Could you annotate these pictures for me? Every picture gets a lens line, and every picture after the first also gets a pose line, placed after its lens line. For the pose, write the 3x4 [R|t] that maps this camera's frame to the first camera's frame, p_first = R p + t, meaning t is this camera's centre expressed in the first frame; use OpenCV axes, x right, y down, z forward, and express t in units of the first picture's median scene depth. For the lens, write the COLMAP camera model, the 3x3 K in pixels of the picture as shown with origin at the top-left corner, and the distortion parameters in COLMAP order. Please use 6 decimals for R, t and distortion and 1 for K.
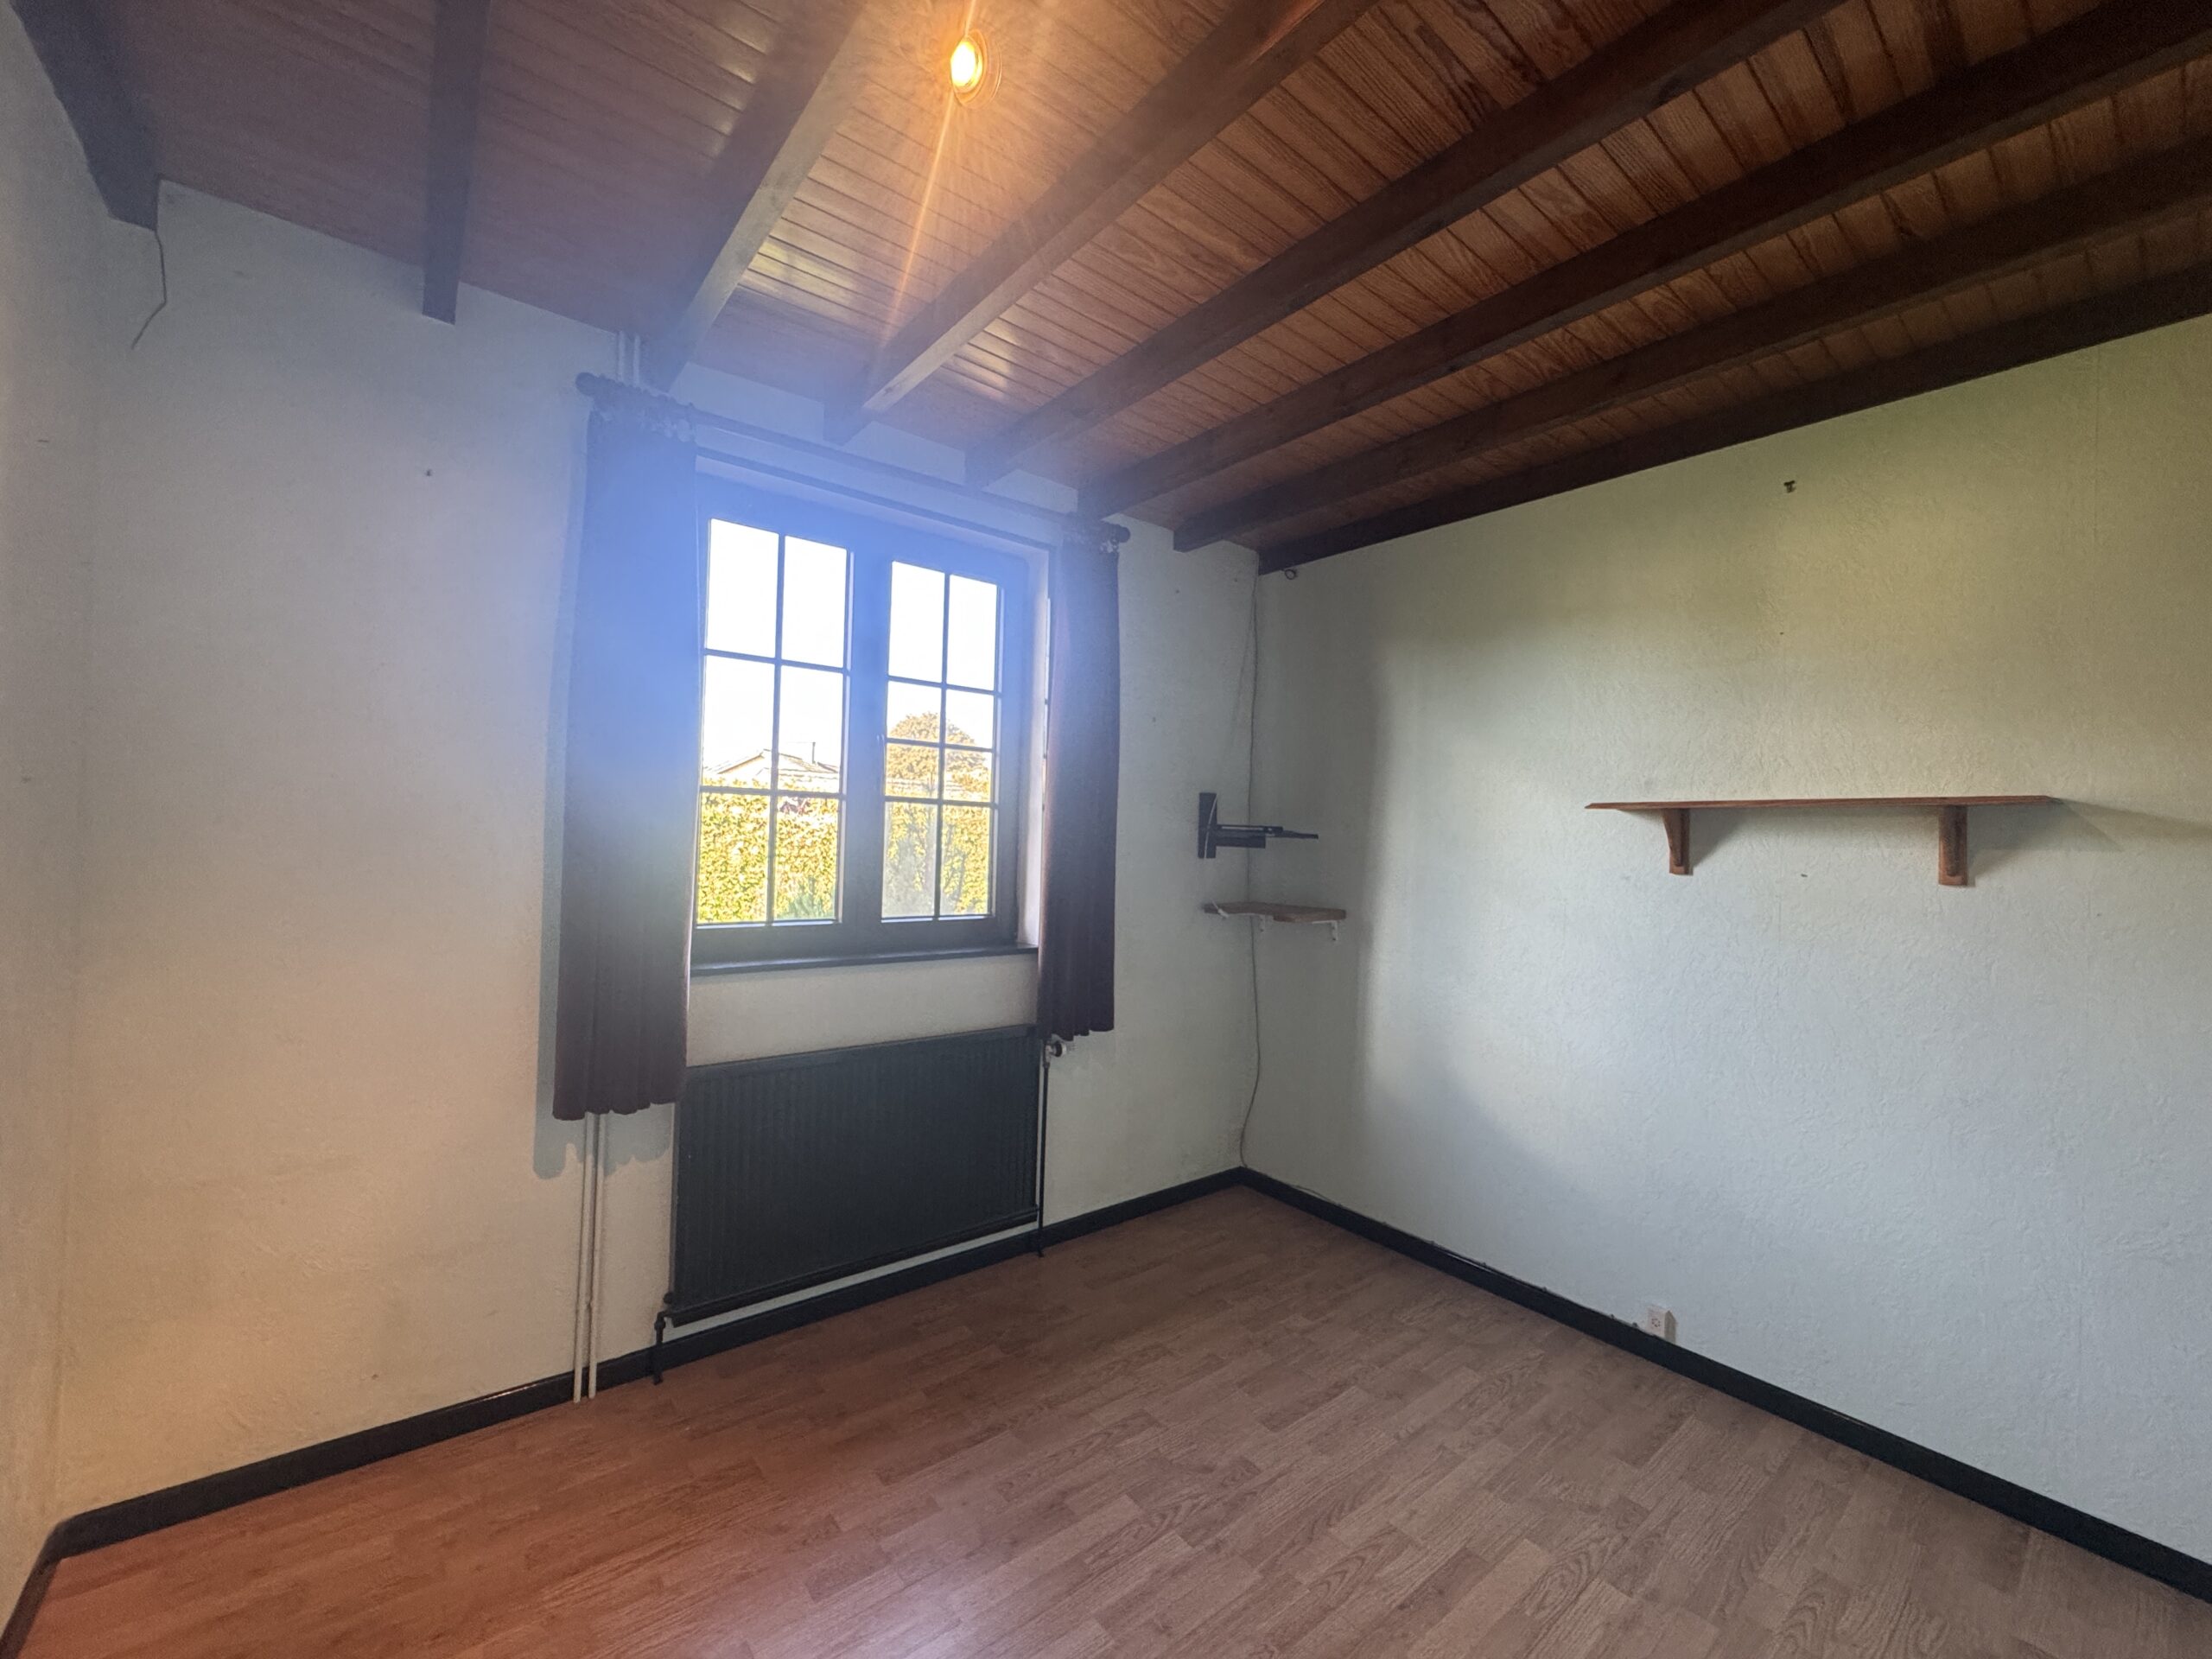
lens RADIAL K [[887.0, 0, 1113.5], [0, 887.0, 814.7], [0, 0, 1]] dist [-0.002137, -0.000436]
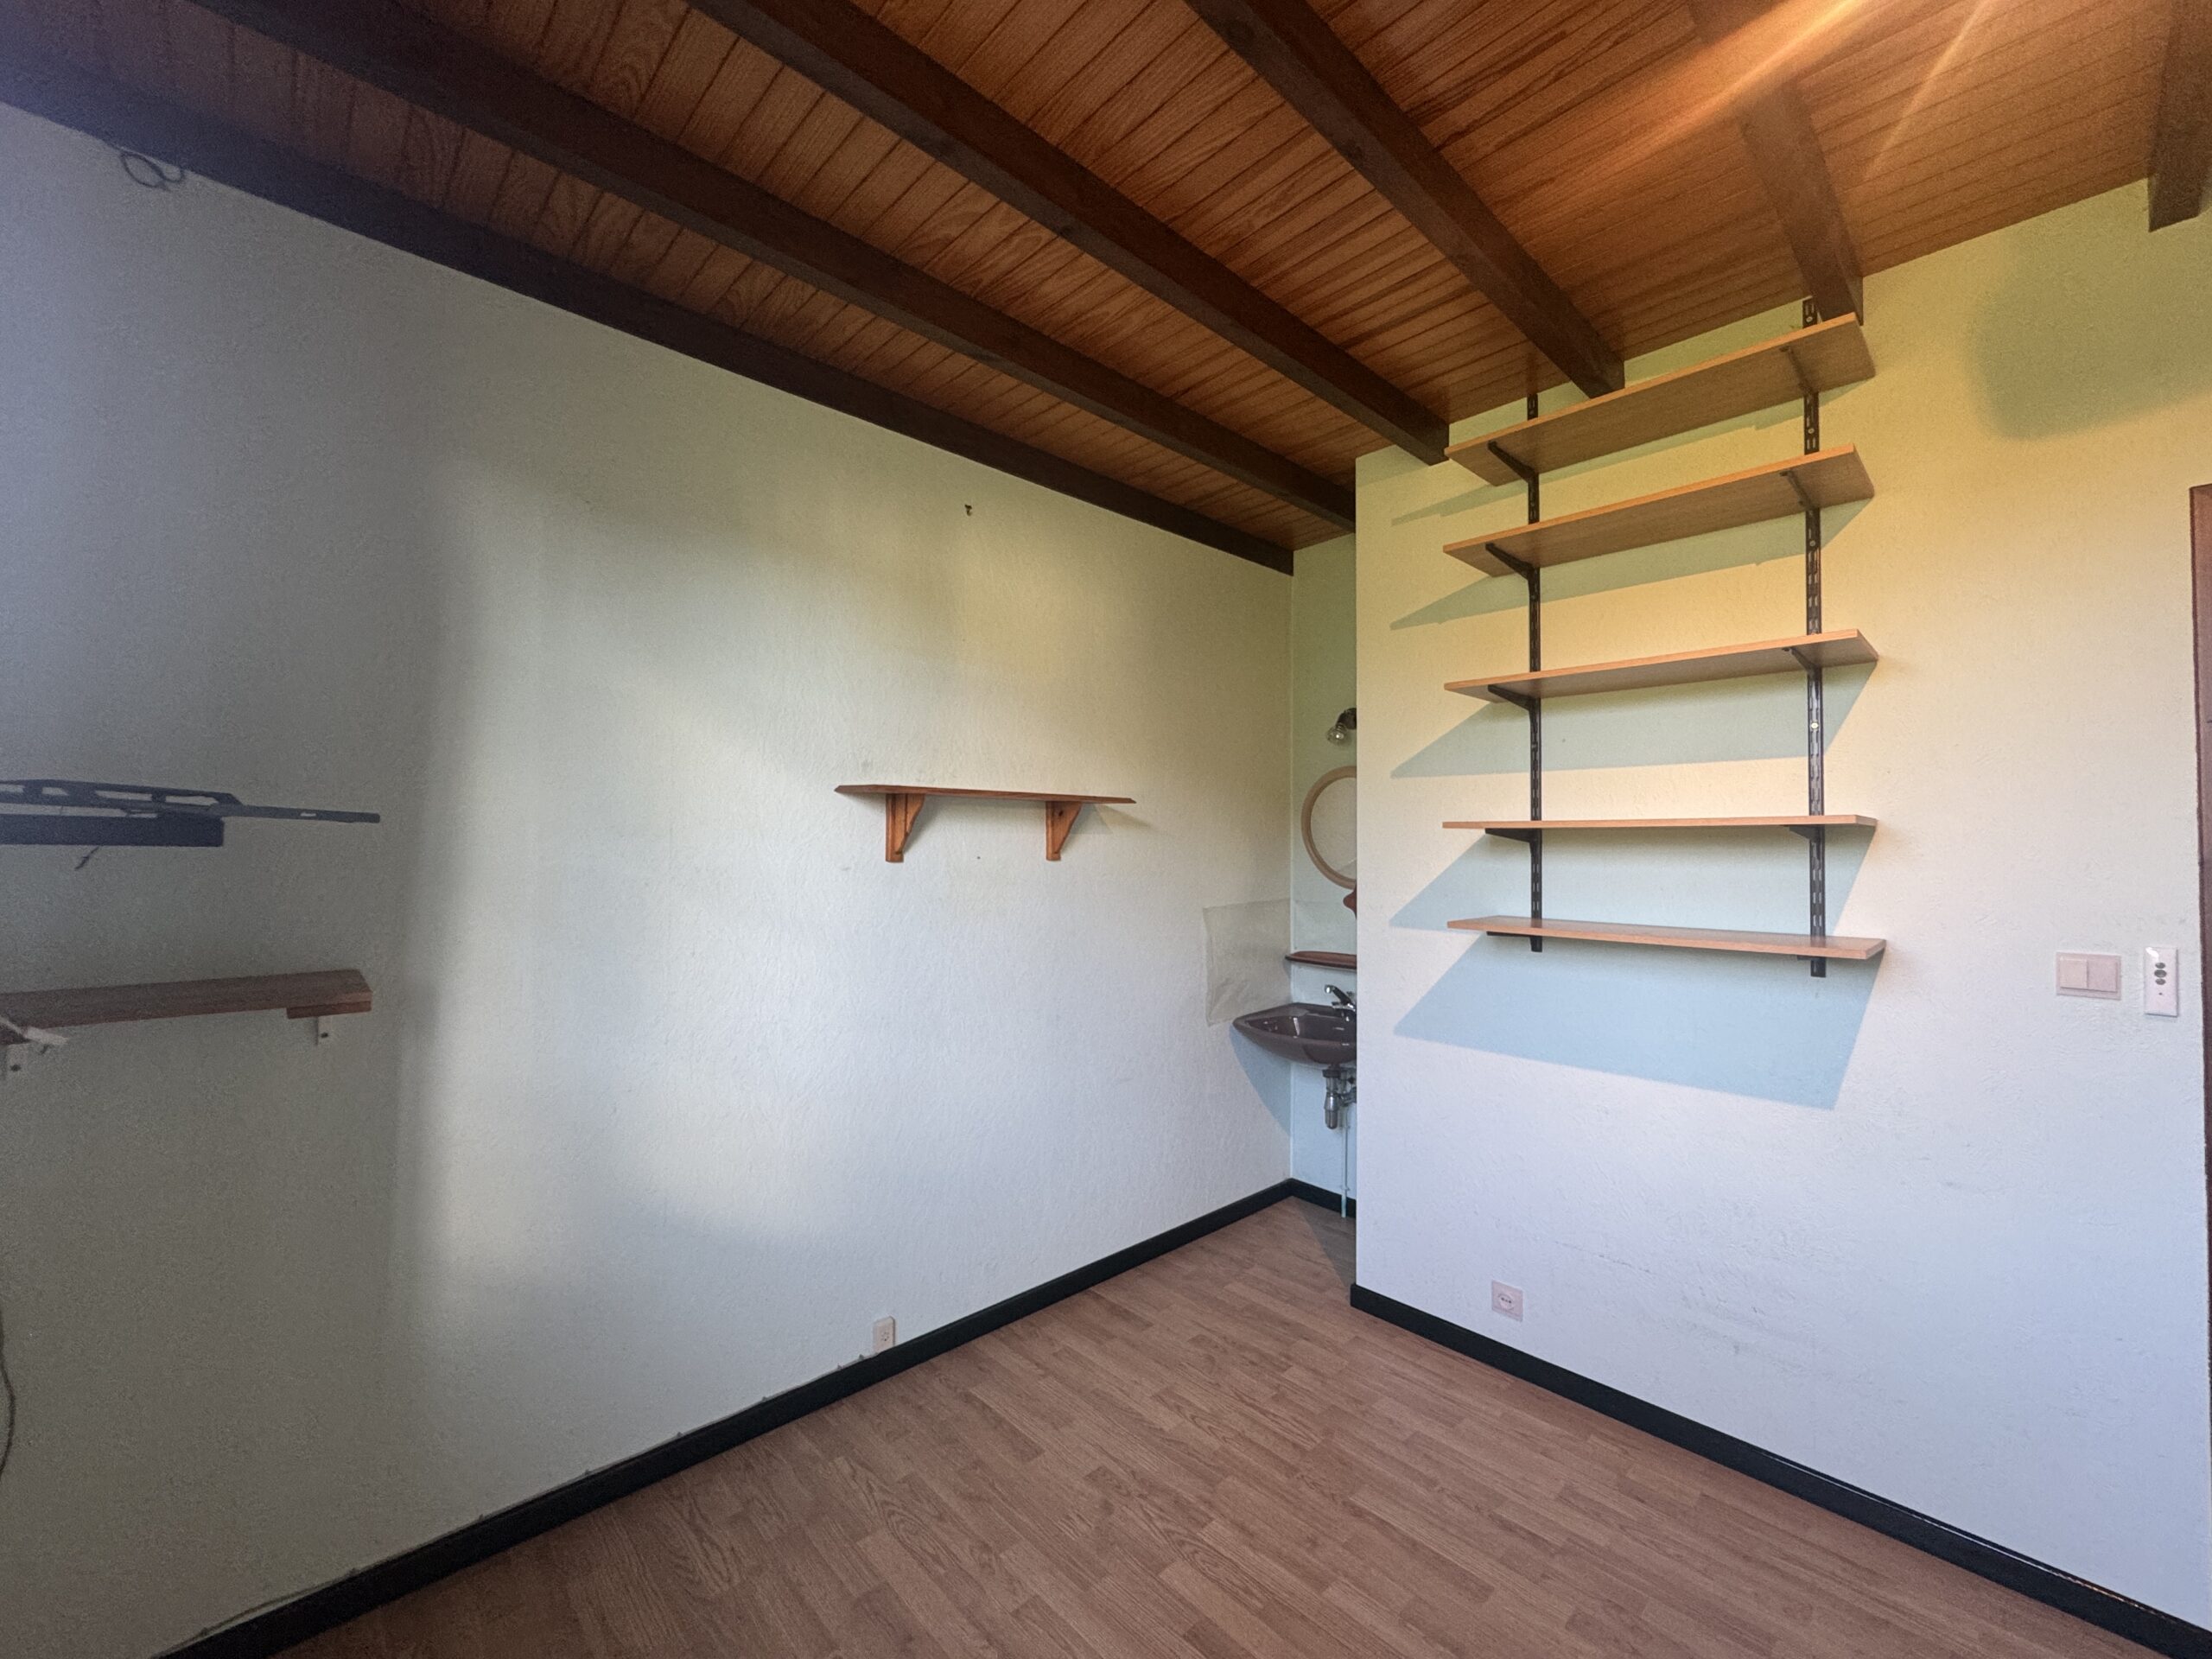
lens RADIAL K [[887.0, 0, 1099.0], [0, 887.0, 818.3], [0, 0, 1]] dist [-0.002137, -0.000436]
pose [[-0.066551, 0.000715, 0.997783, -0.356766], [-0.036482, 0.999329, -0.003150, 0.015913], [-0.997116, -0.036611, -0.066480, 0.881133]]
